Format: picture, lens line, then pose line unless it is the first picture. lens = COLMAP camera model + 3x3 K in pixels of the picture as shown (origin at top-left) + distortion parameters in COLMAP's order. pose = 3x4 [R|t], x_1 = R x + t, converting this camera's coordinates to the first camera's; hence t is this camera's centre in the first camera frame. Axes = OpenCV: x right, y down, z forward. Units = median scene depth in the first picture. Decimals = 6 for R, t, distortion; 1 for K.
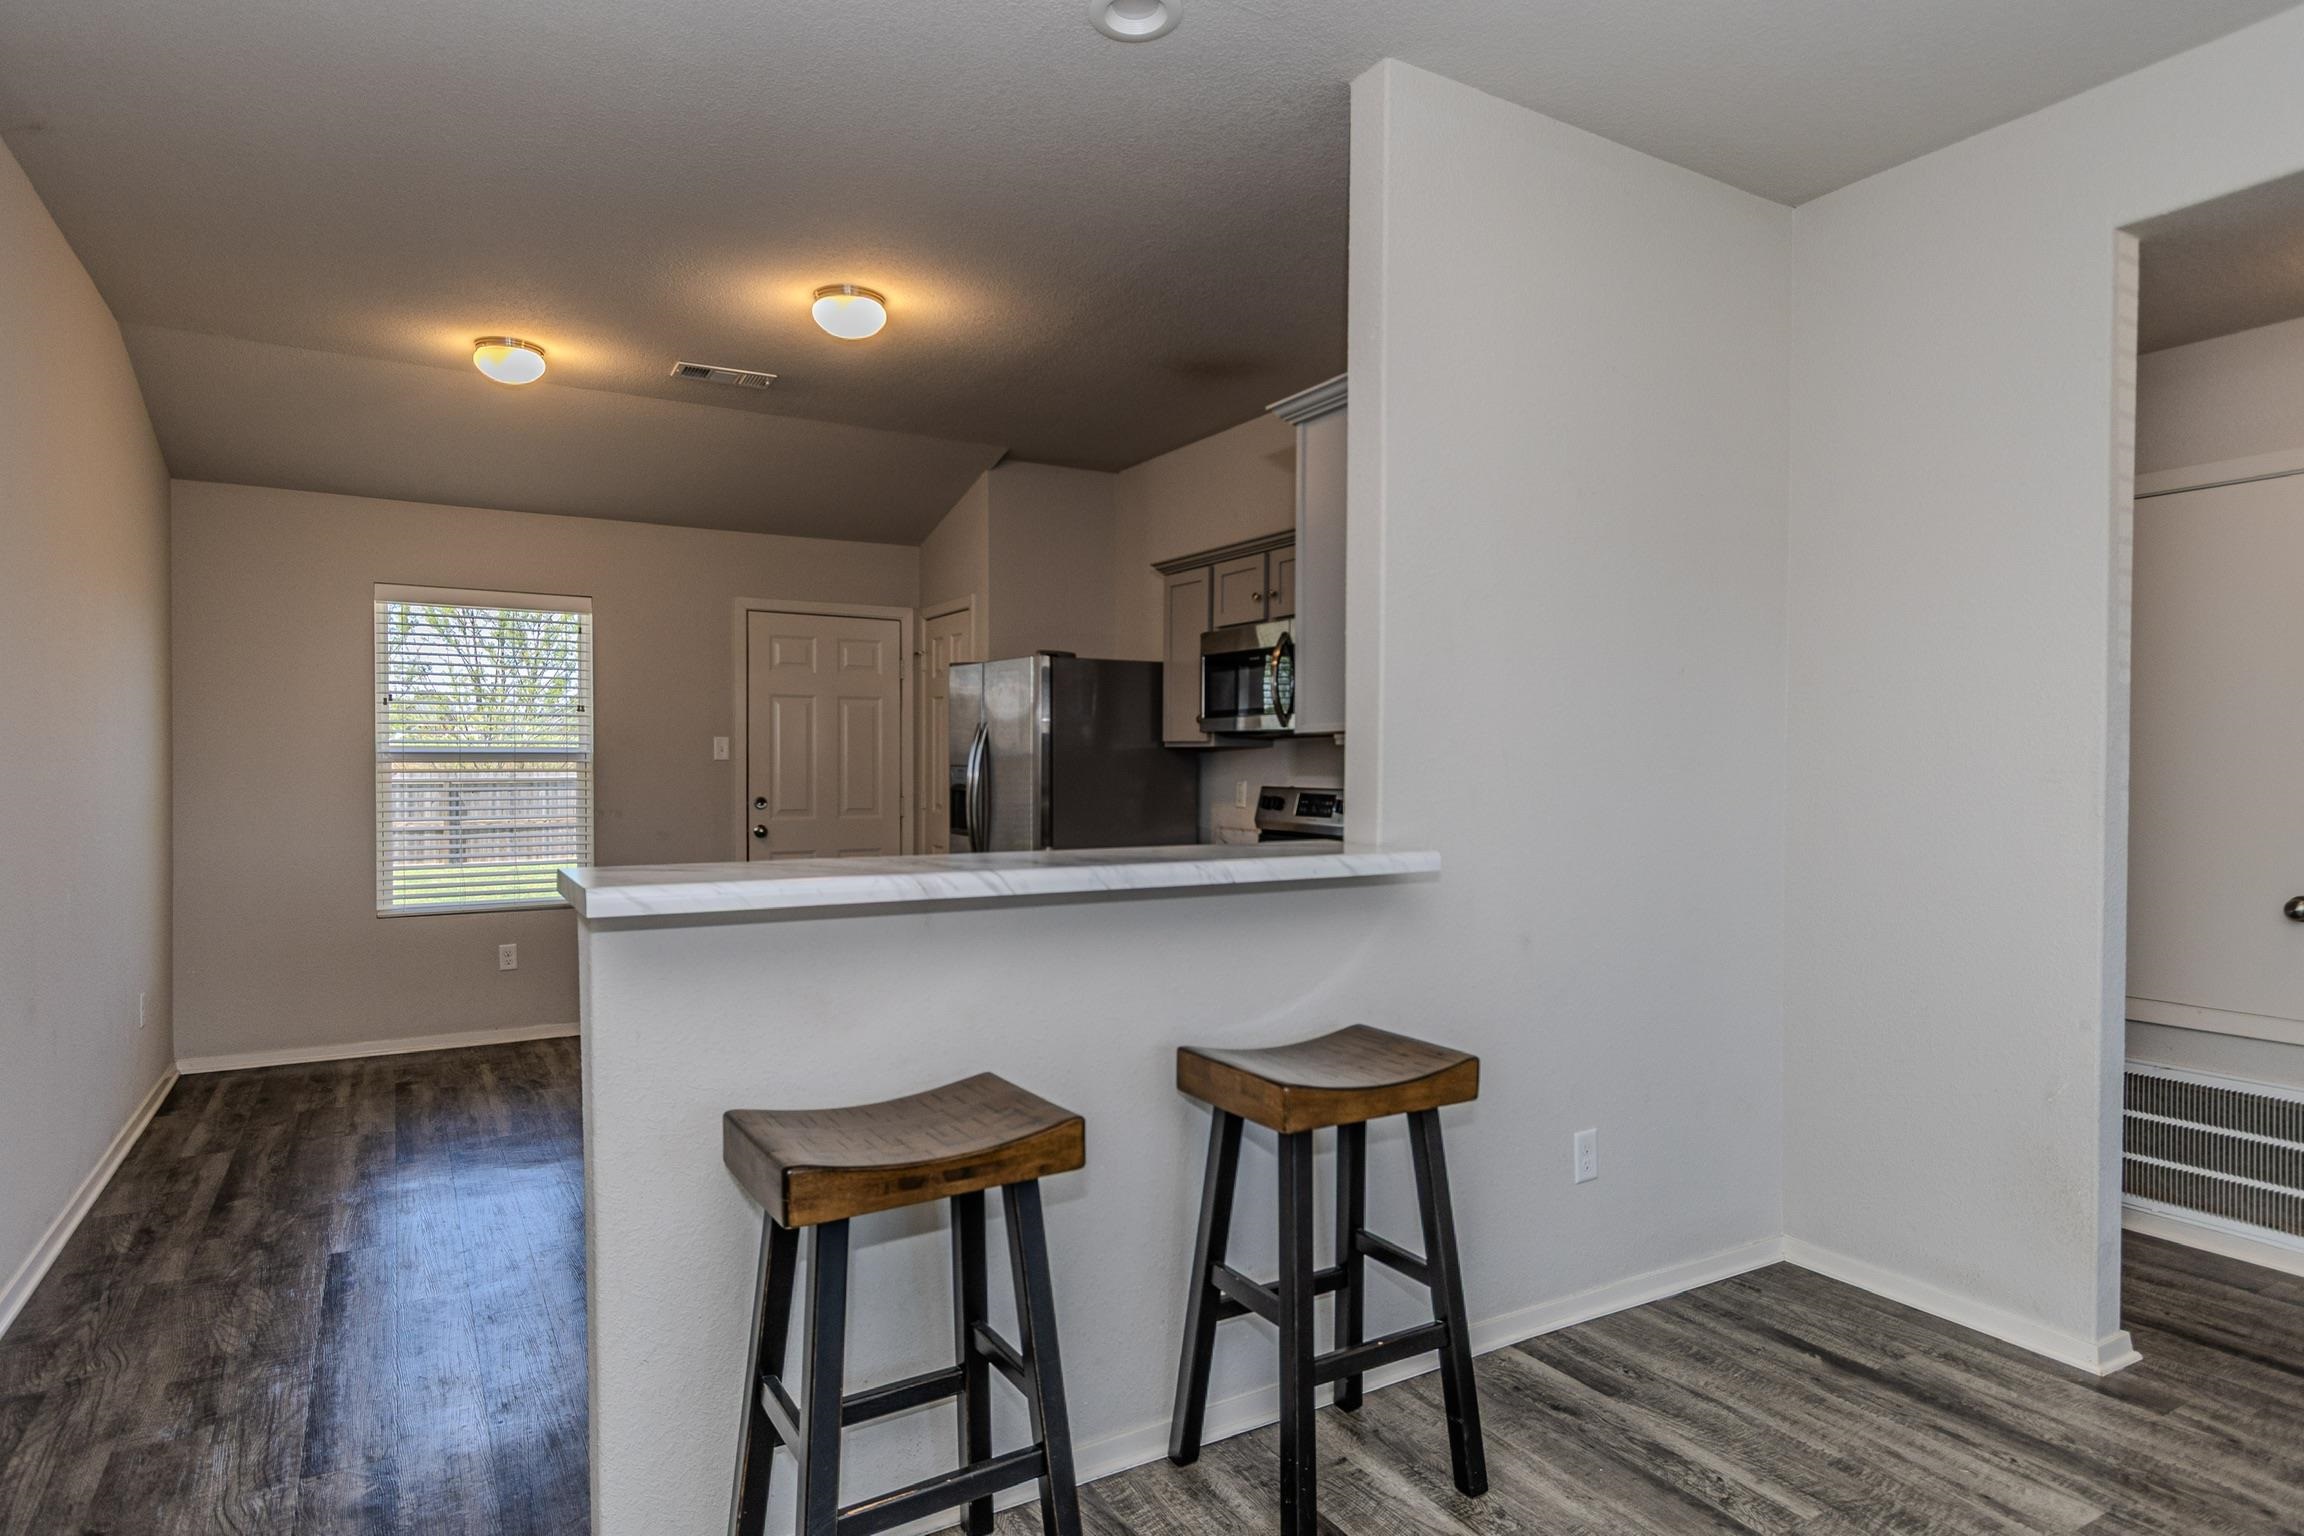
lens RADIAL K [[1269.0, 0, 1154.8], [0, 1269.0, 776.5], [0, 0, 1]] dist [-0.007441, -0.001231]
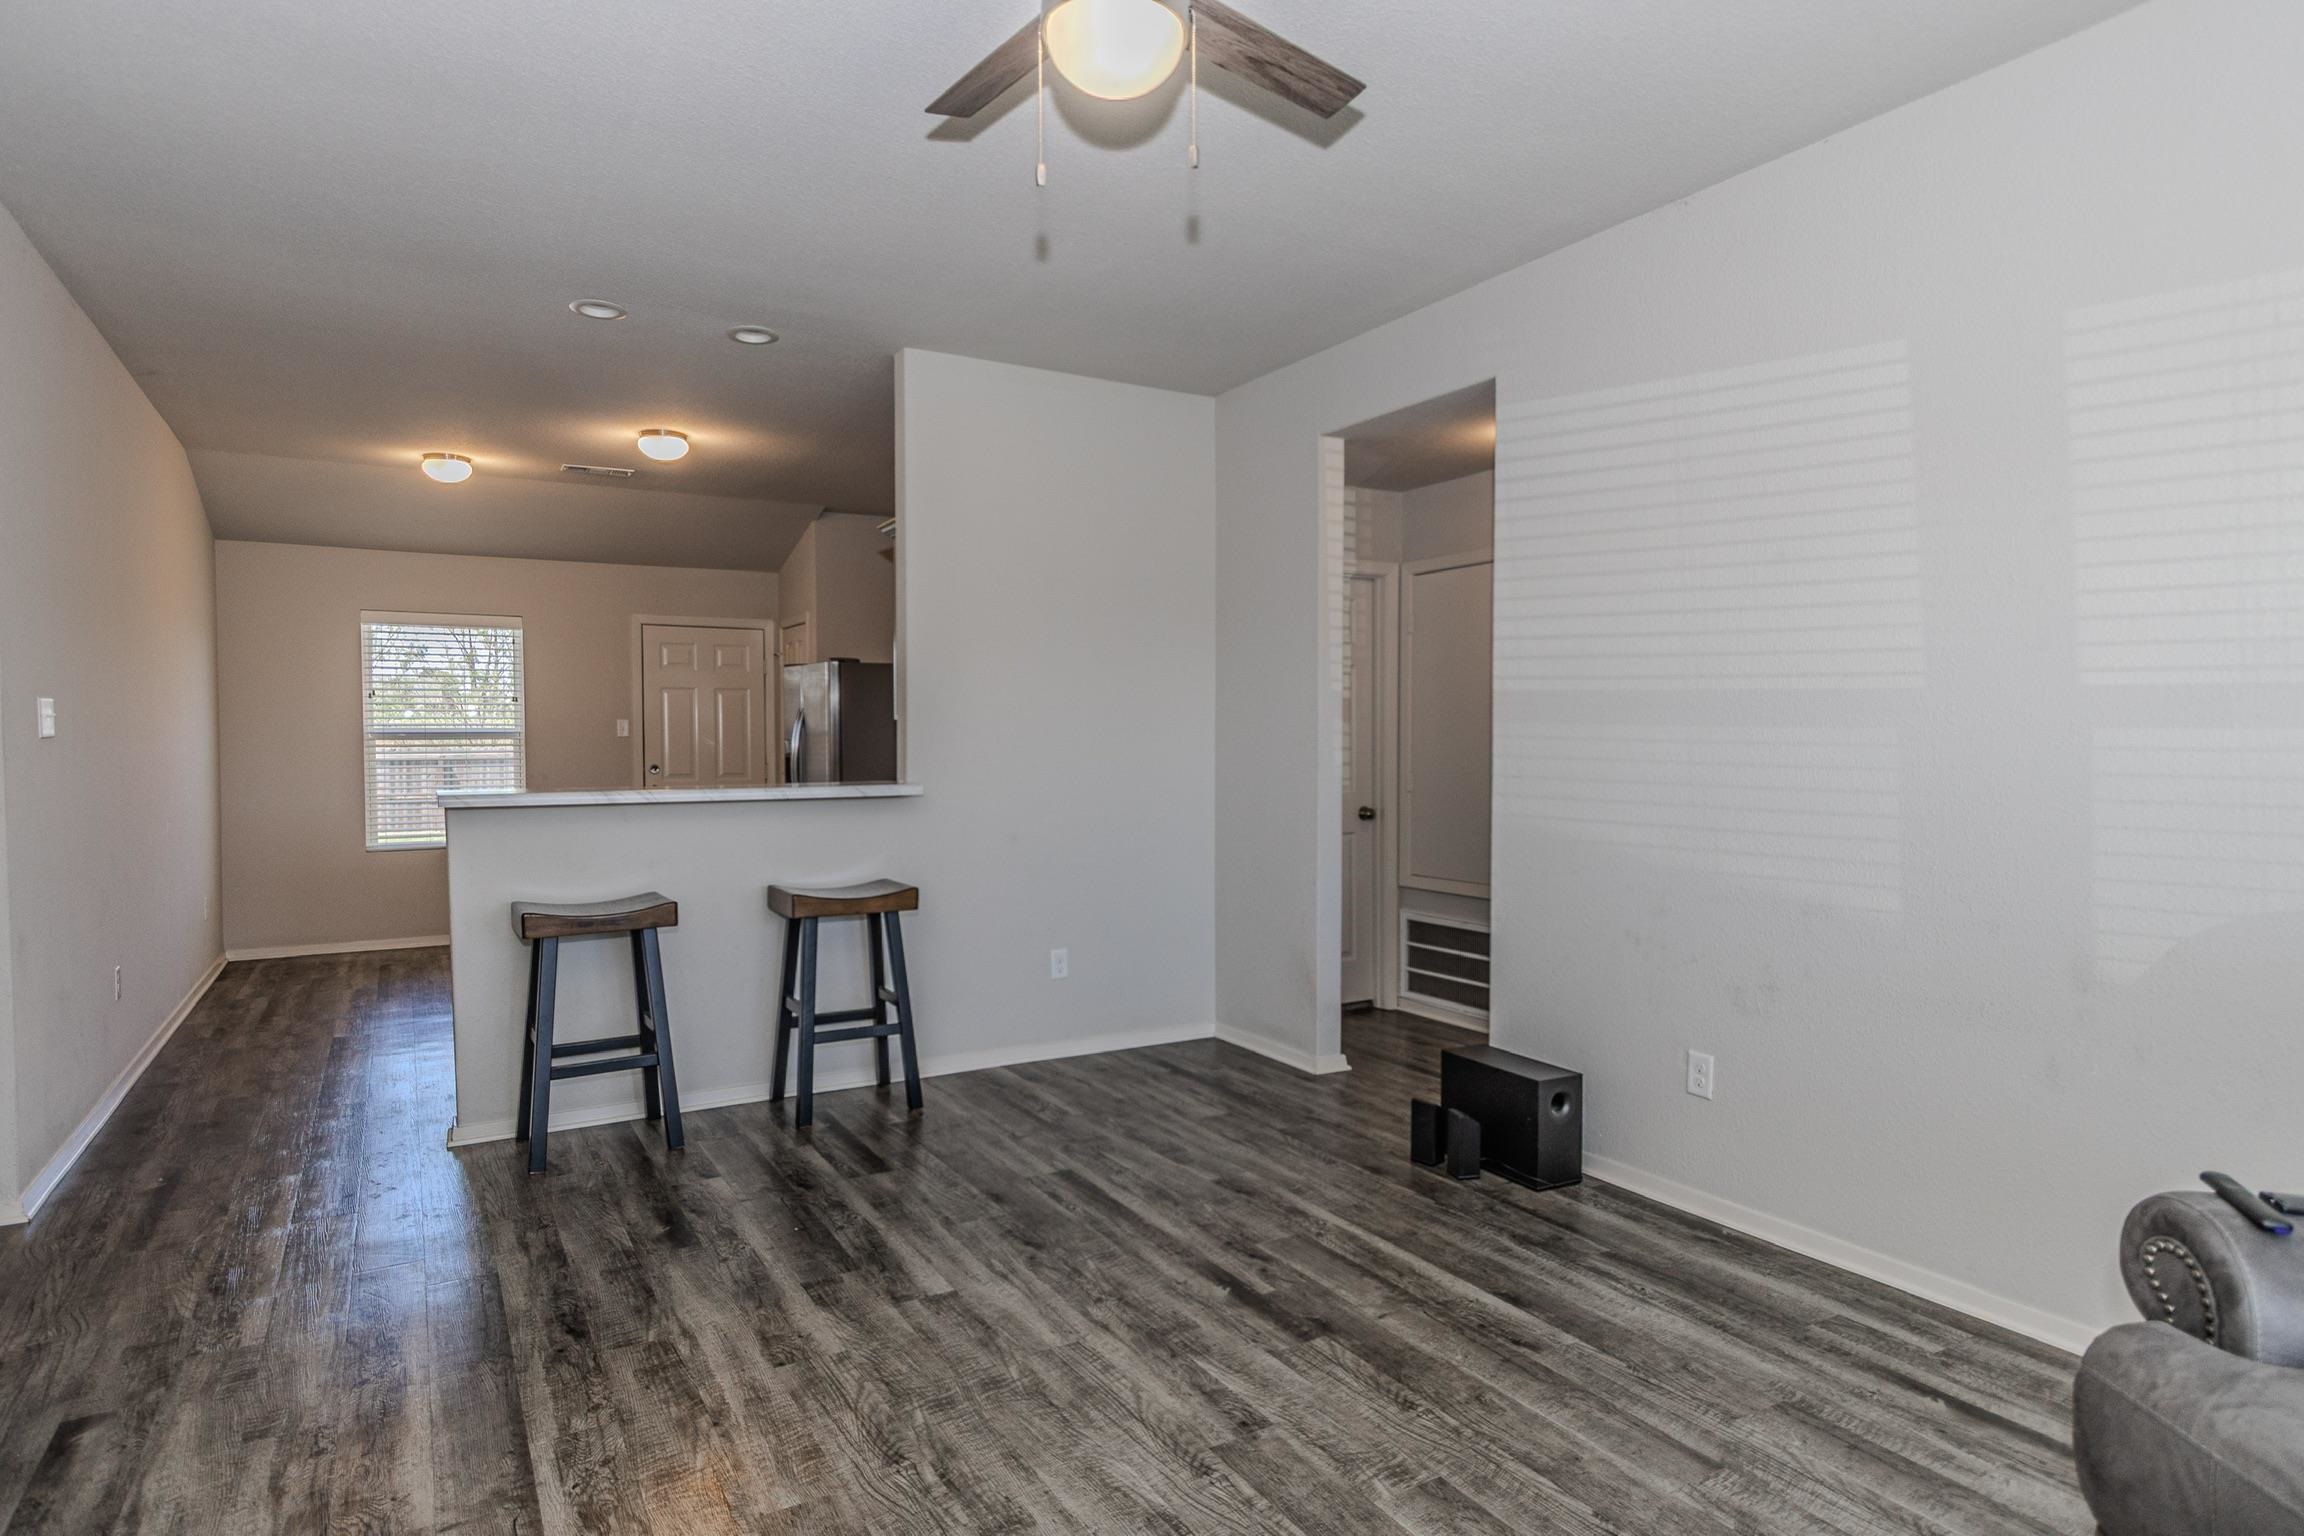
lens RADIAL K [[1217.4, 0, 1152.0], [0, 1217.4, 768.0], [0, 0, 1]] dist [-0.020281, -0.000290]
pose [[0.999846, -0.006505, 0.016325, 0.248012], [0.006240, 0.999849, 0.016238, 0.003787], [-0.016428, -0.016134, 0.999735, -0.368966]]
